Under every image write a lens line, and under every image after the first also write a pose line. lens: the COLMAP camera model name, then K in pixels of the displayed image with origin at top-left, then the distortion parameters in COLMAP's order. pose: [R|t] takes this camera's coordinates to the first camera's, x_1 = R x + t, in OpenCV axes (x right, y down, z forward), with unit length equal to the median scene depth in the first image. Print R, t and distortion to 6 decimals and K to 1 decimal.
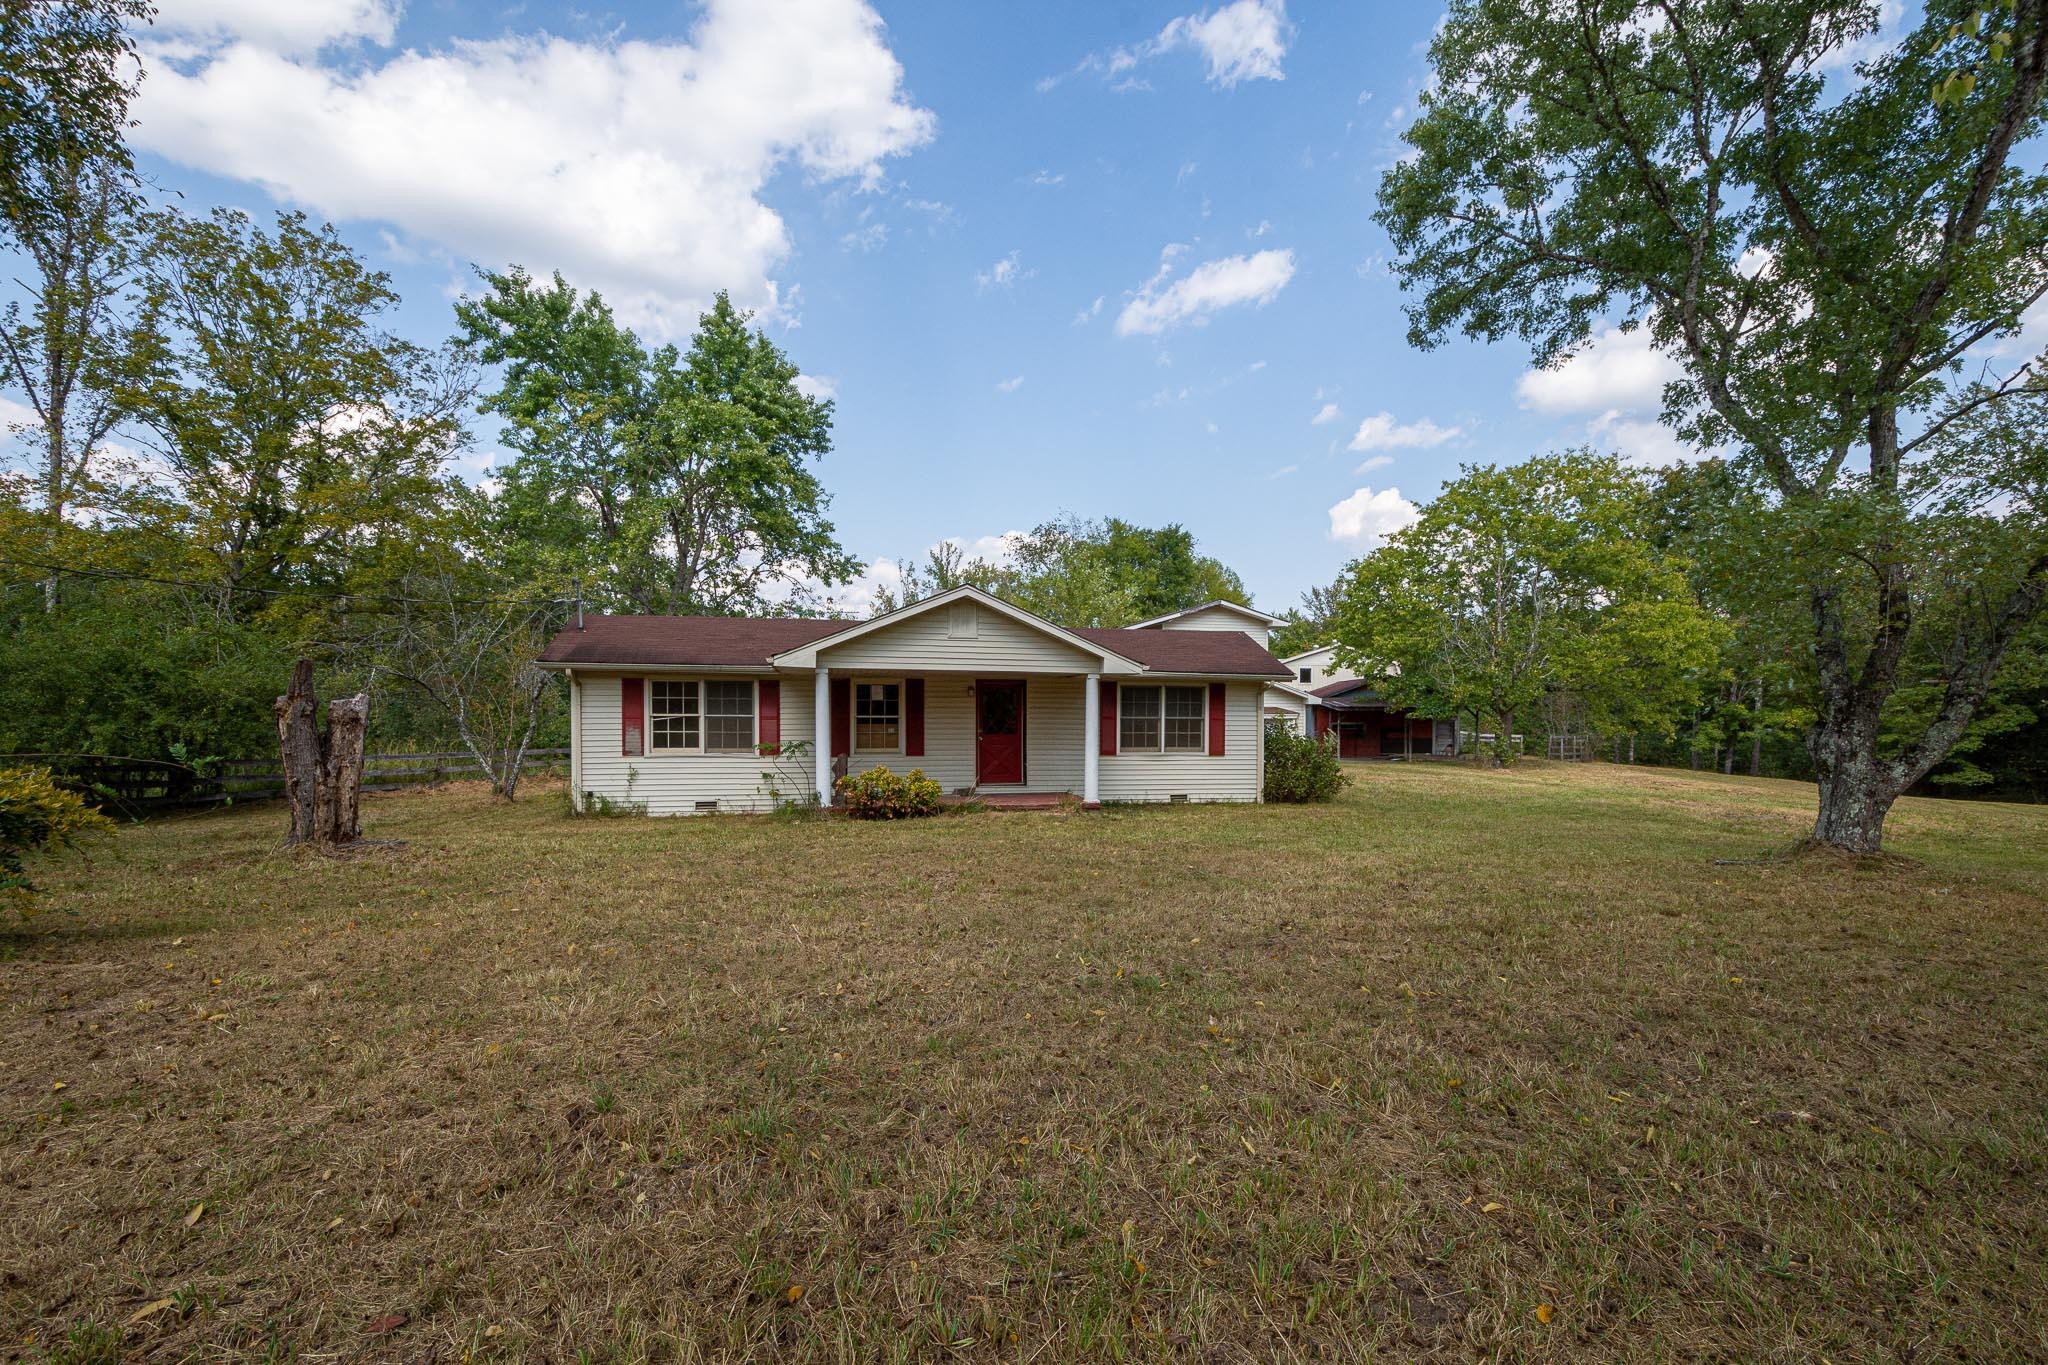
lens RADIAL K [[904.4, 0, 1012.2], [0, 904.4, 742.4], [0, 0, 1]] dist [0.002332, 0.000183]
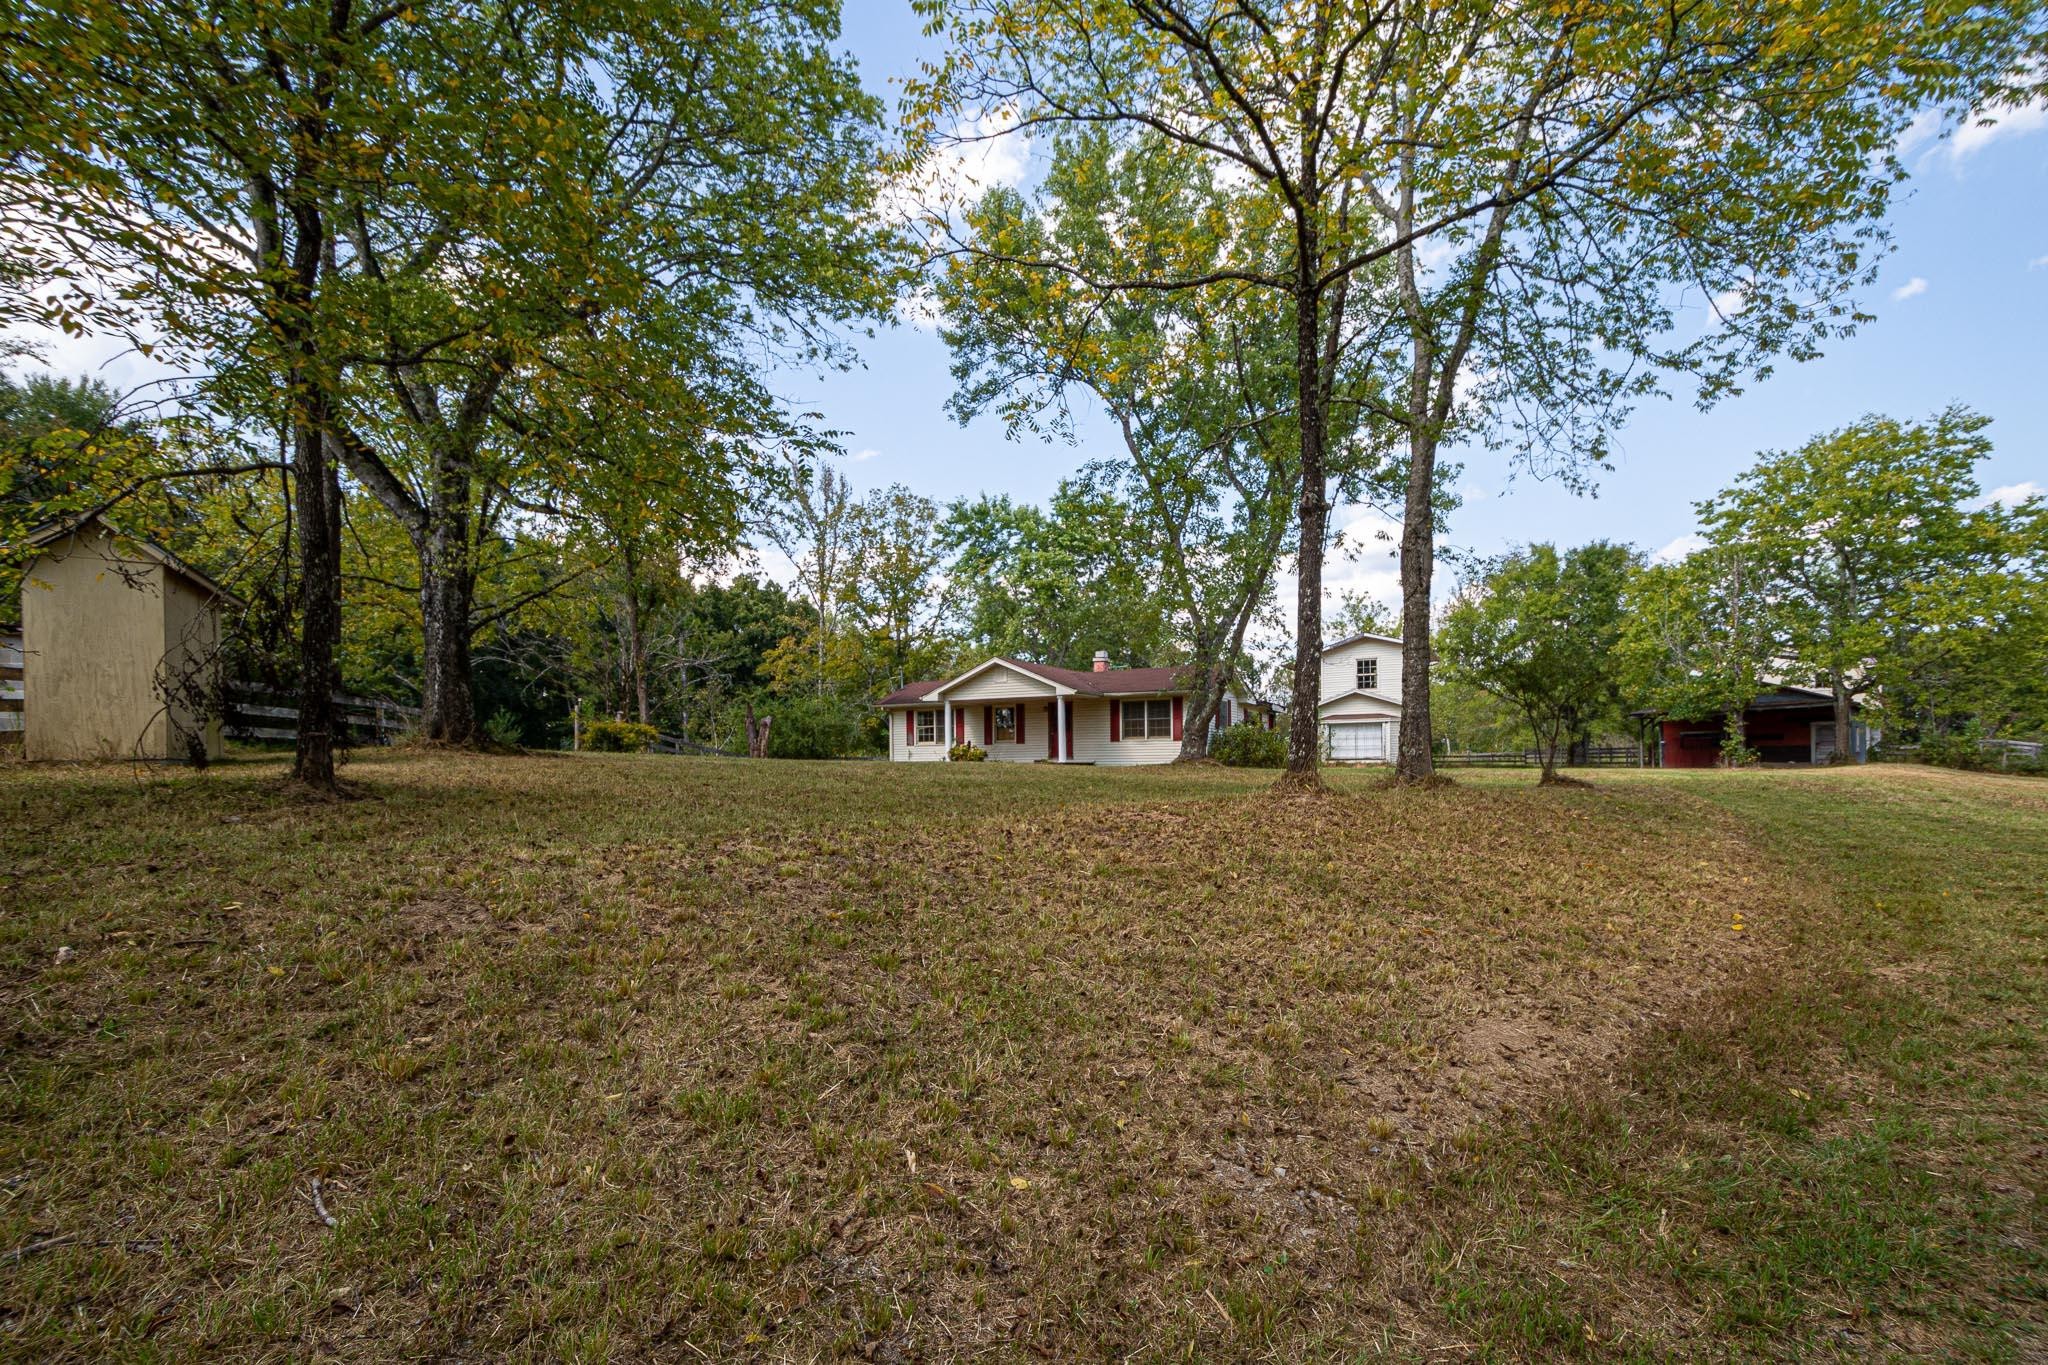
lens RADIAL K [[904.4, 0, 1012.2], [0, 904.4, 742.4], [0, 0, 1]] dist [0.002332, 0.000183]
pose [[0.750677, -0.028174, -0.660068, 1.093459], [-0.007704, 0.998649, -0.051388, 0.105518], [0.660624, 0.043661, 0.749446, -0.434088]]
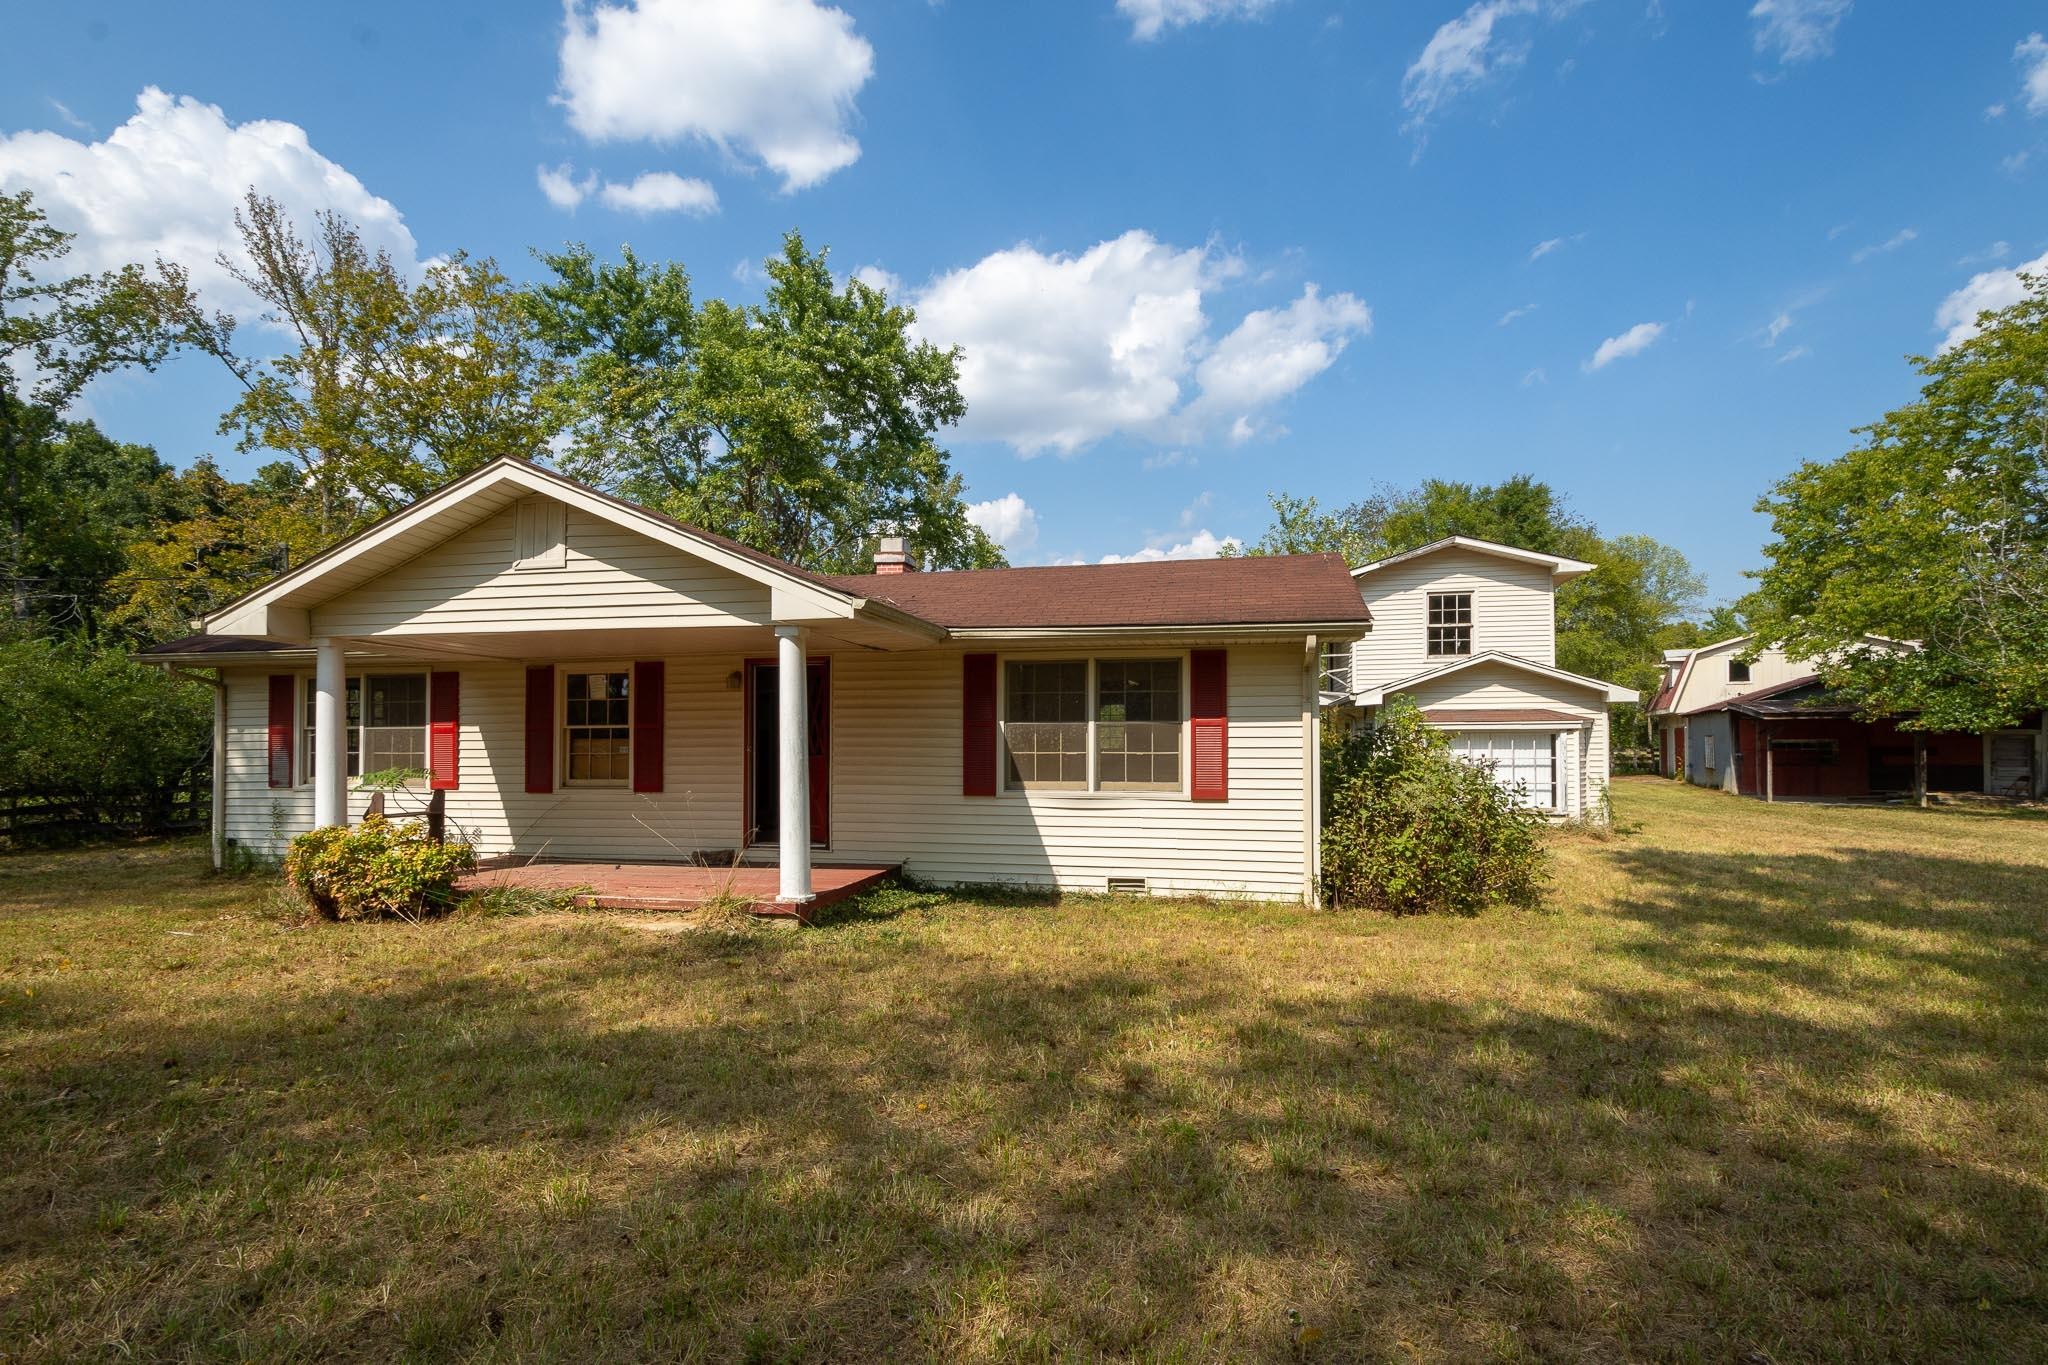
lens RADIAL K [[904.4, 0, 1012.2], [0, 904.4, 742.4], [0, 0, 1]] dist [0.002332, 0.000183]
pose [[0.913500, -0.007774, -0.406764, 0.328037], [-0.003916, 0.999603, -0.027897, -0.002257], [0.406820, 0.027077, 0.913107, 0.528120]]
